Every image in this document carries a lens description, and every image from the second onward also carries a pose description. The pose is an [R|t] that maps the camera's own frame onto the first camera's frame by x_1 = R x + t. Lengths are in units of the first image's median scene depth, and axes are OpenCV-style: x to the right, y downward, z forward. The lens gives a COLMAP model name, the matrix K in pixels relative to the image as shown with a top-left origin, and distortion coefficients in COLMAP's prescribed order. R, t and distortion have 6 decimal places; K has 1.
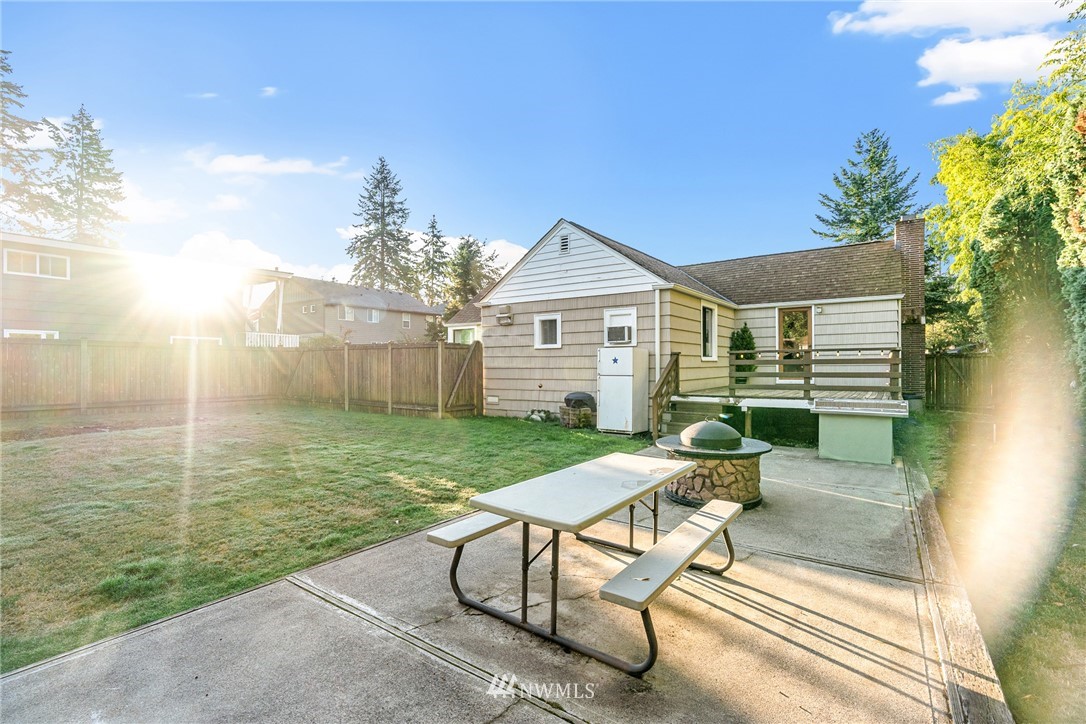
lens RADIAL K [[503.2, 0, 543.0], [0, 503.2, 362.0], [0, 0, 1]] dist [-0.000570, 0.000155]
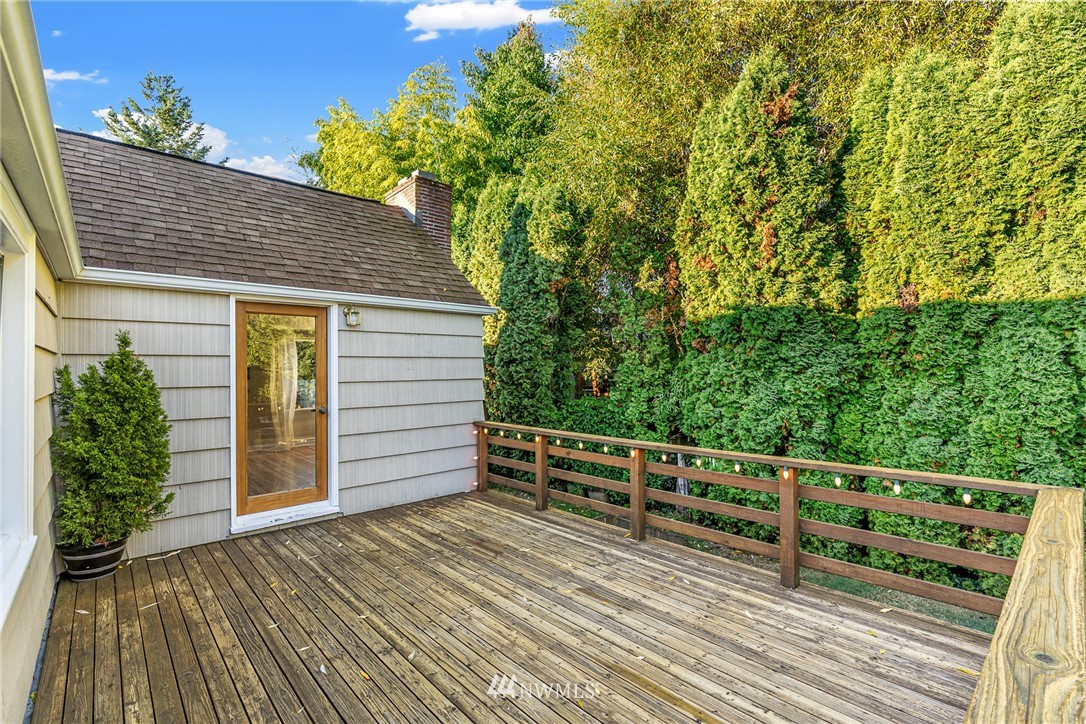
lens RADIAL K [[496.5, 0, 541.8], [0, 496.5, 354.9], [0, 0, 1]] dist [-0.001269, 0.000774]
pose [[0.224291, 0.034102, 0.973925, 0.224532], [-0.000087, 0.999388, -0.034974, -0.067038], [-0.974522, 0.007760, 0.224157, 0.829269]]
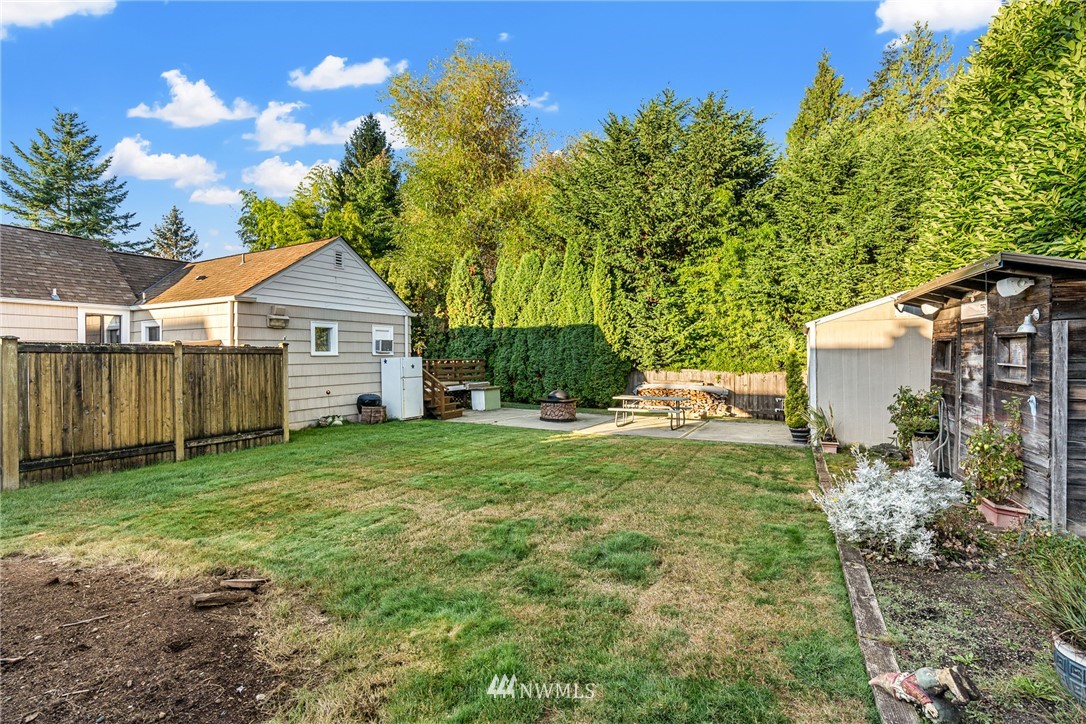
lens RADIAL K [[496.5, 0, 541.8], [0, 496.5, 354.9], [0, 0, 1]] dist [-0.001269, 0.000774]
pose [[-0.118587, 0.005044, 0.992931, -1.029845], [0.000352, 0.999987, -0.005038, -0.022836], [-0.992944, -0.000248, -0.118587, 0.669802]]
